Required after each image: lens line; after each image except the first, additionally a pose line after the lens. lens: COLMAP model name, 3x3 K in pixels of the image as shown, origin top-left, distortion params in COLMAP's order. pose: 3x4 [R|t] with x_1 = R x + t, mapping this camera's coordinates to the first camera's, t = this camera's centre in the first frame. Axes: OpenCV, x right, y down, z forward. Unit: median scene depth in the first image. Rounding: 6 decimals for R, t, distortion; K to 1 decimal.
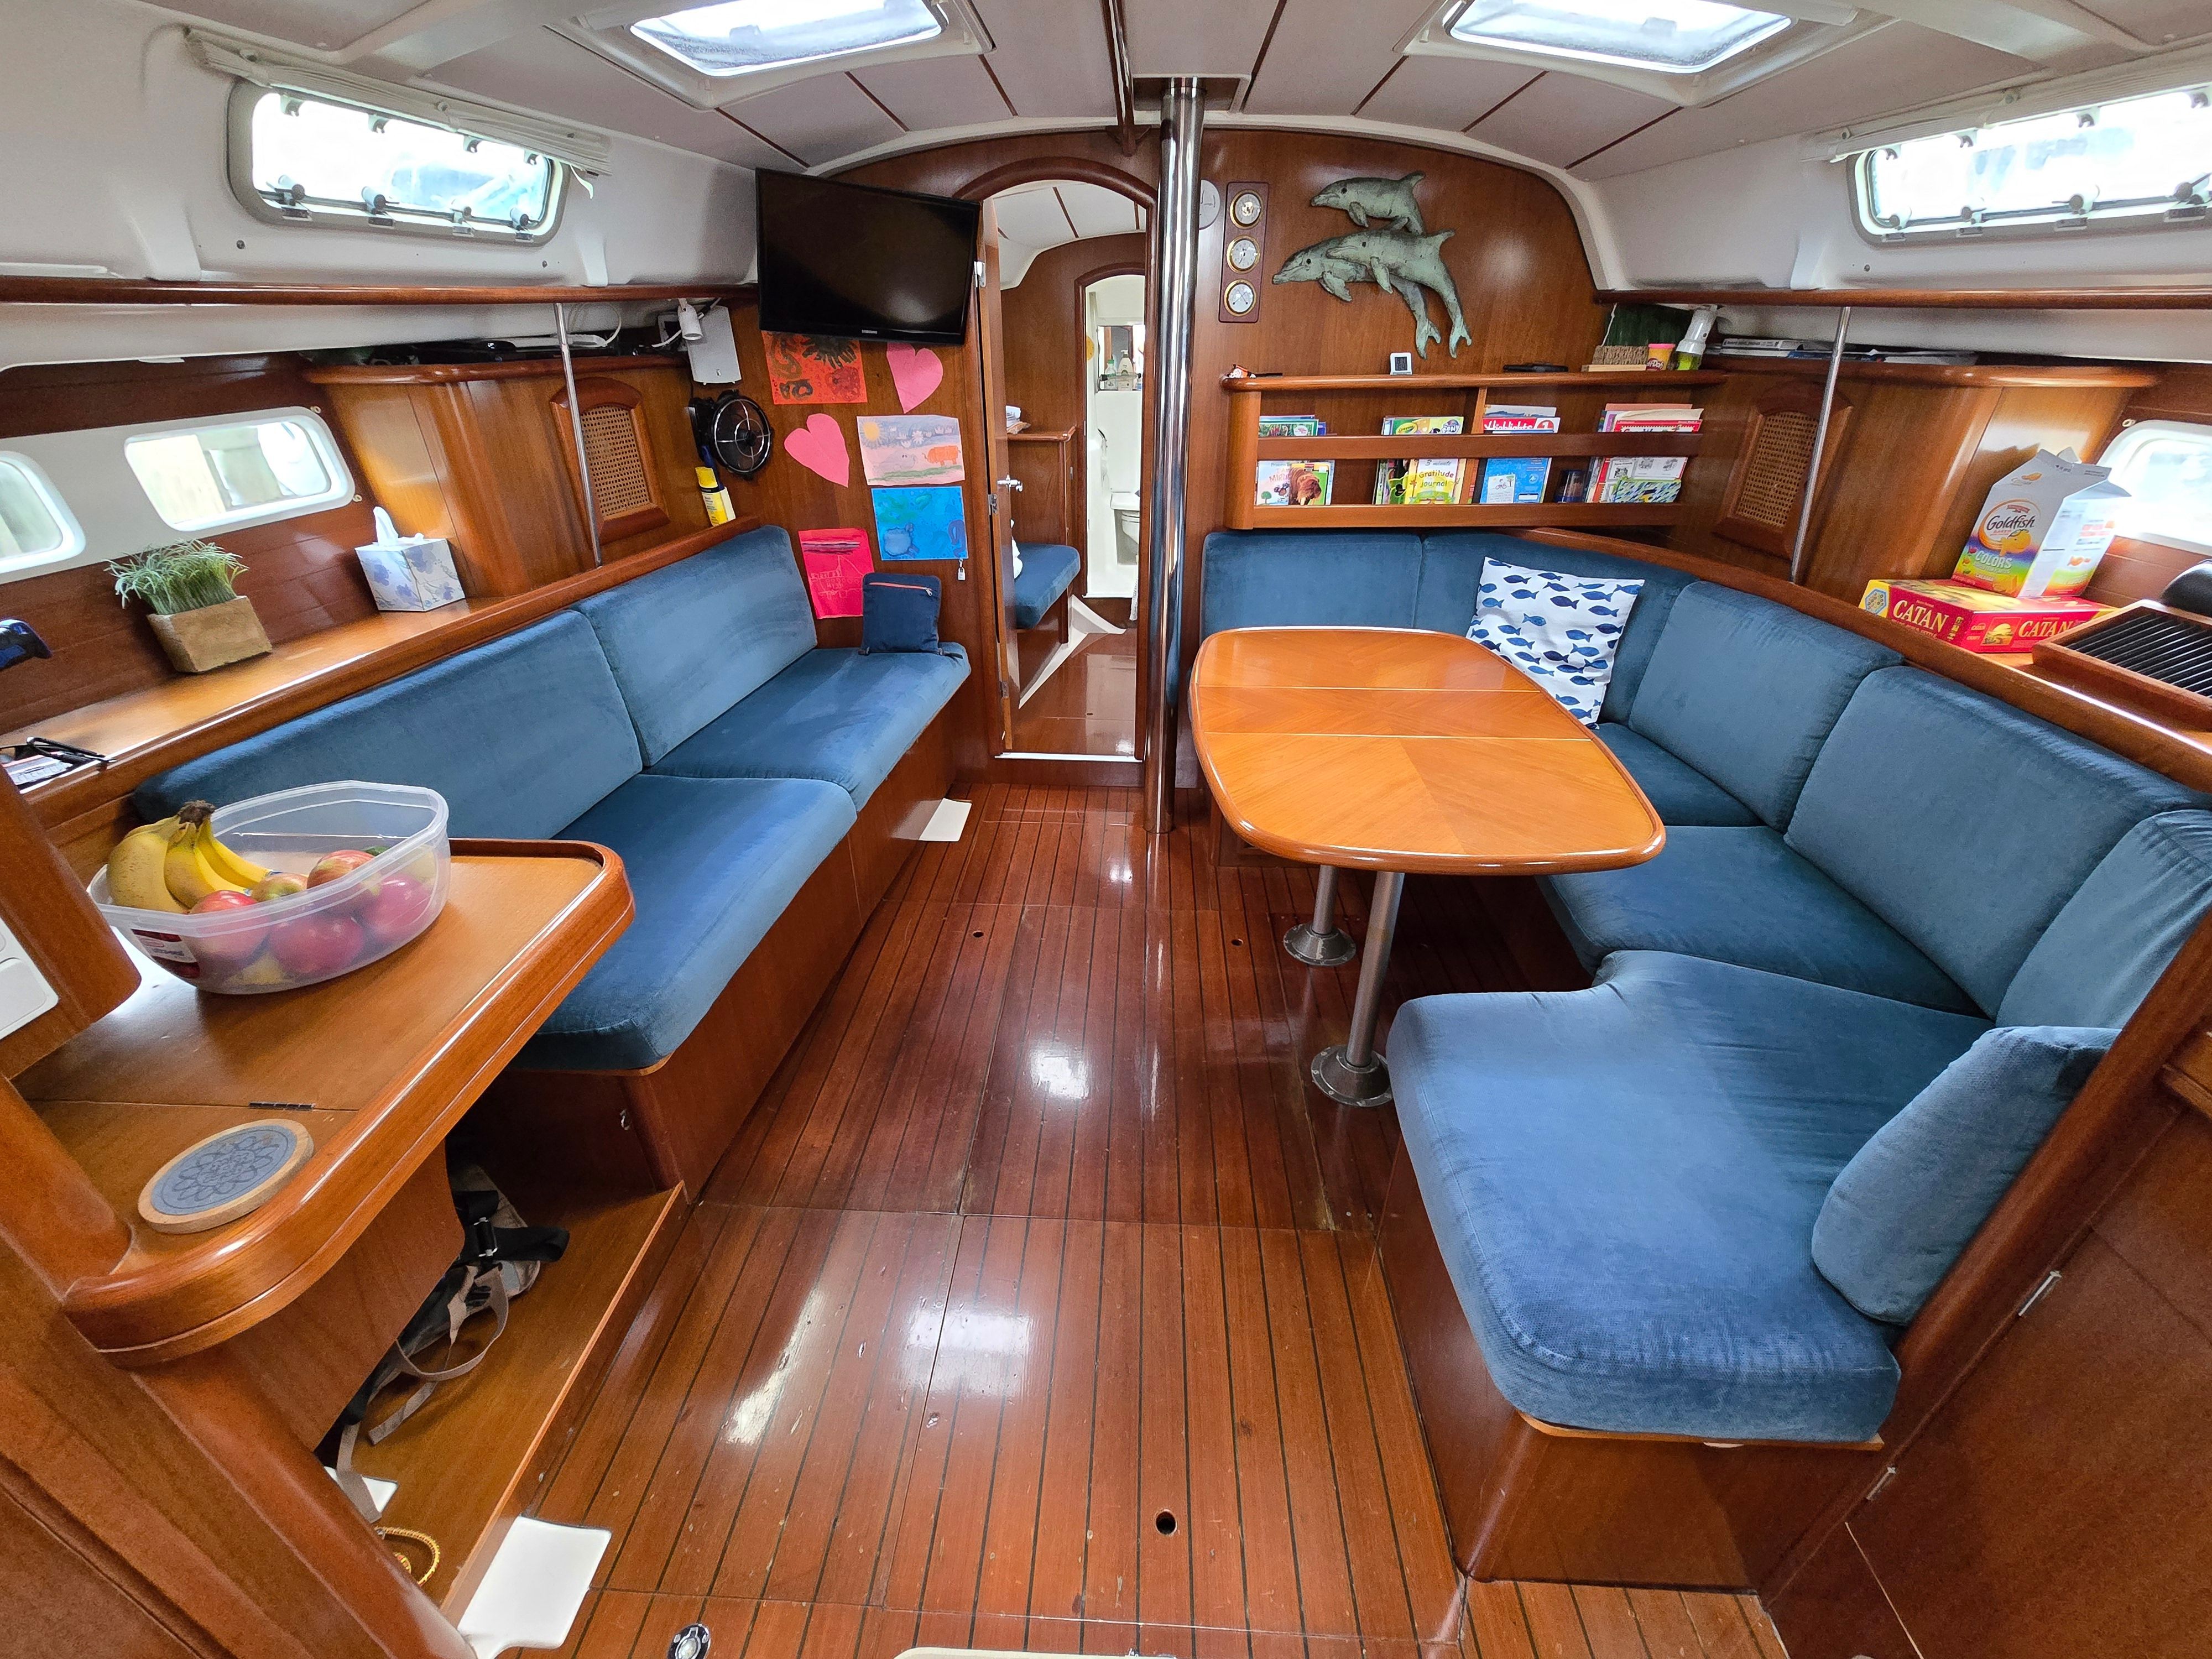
lens RADIAL K [[892.3, 0, 1111.8], [0, 892.3, 811.0], [0, 0, 1]] dist [-0.003703, 0.000477]
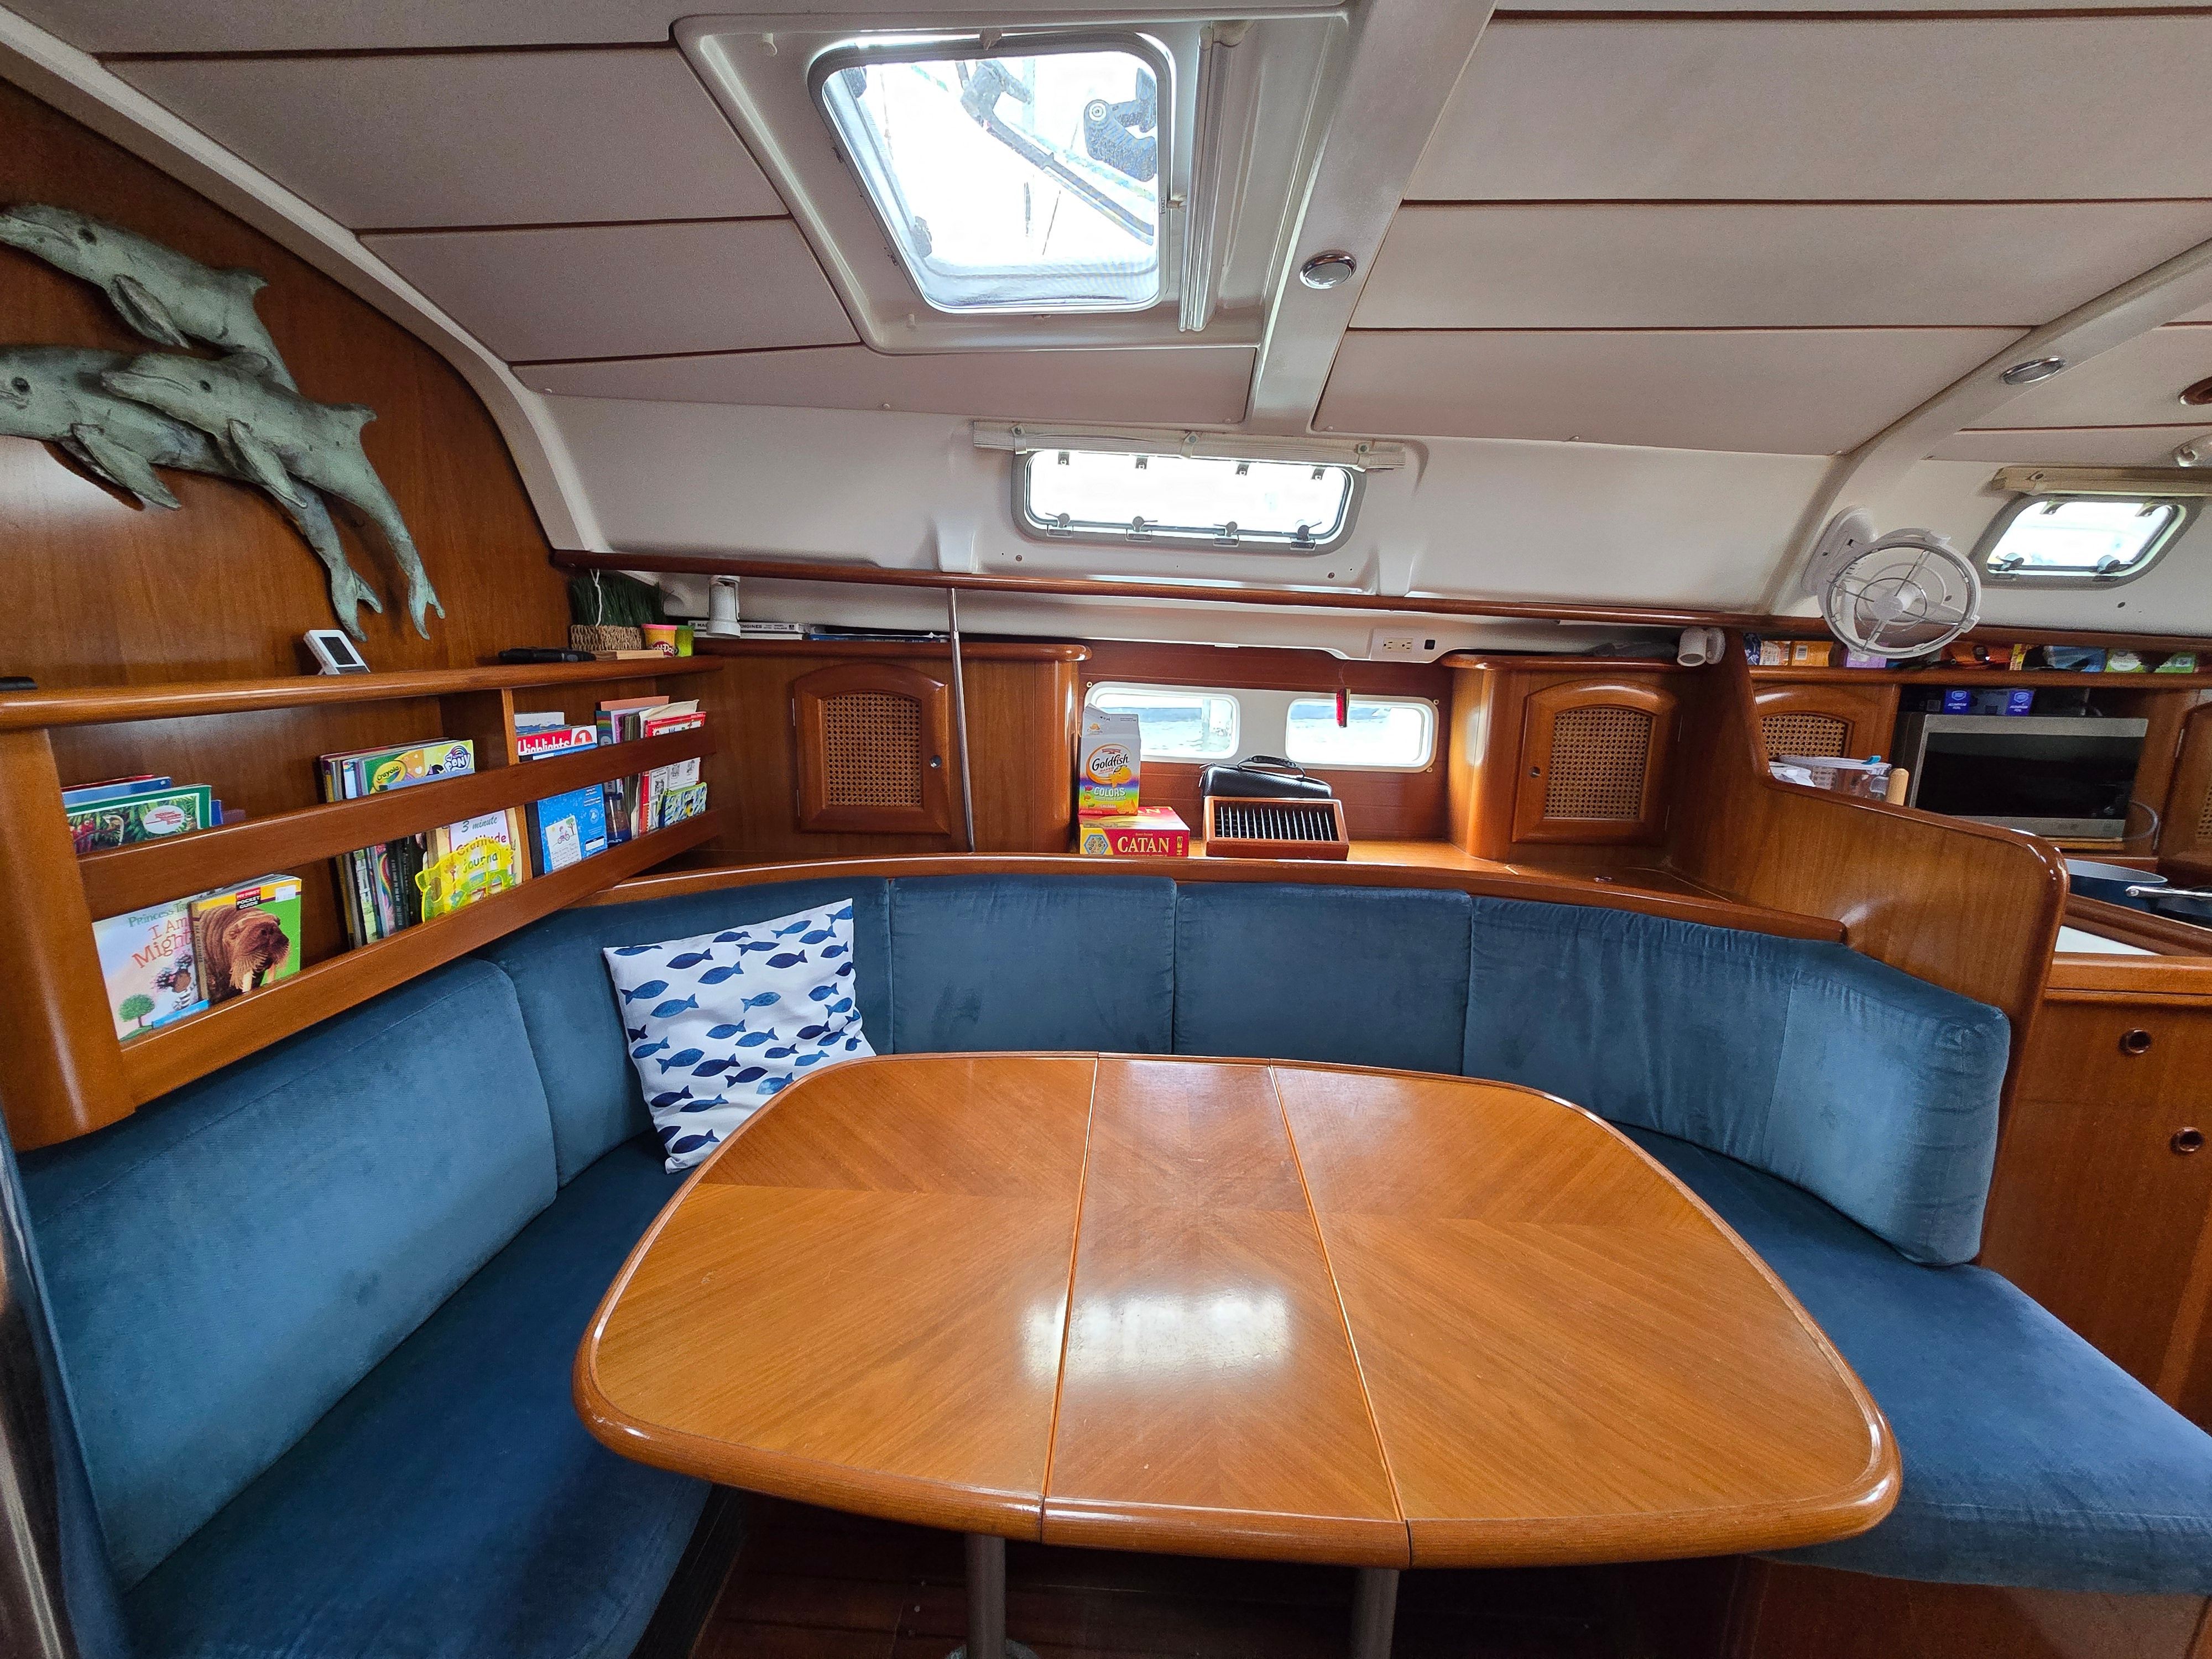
lens RADIAL K [[892.3, 0, 1105.0], [0, 892.3, 830.5], [0, 0, 1]] dist [-0.003703, 0.000477]
pose [[0.015540, -0.200110, 0.979650, -0.144970], [0.459245, 0.871738, 0.170782, -0.317437], [-0.888174, 0.447245, 0.105446, 0.641068]]
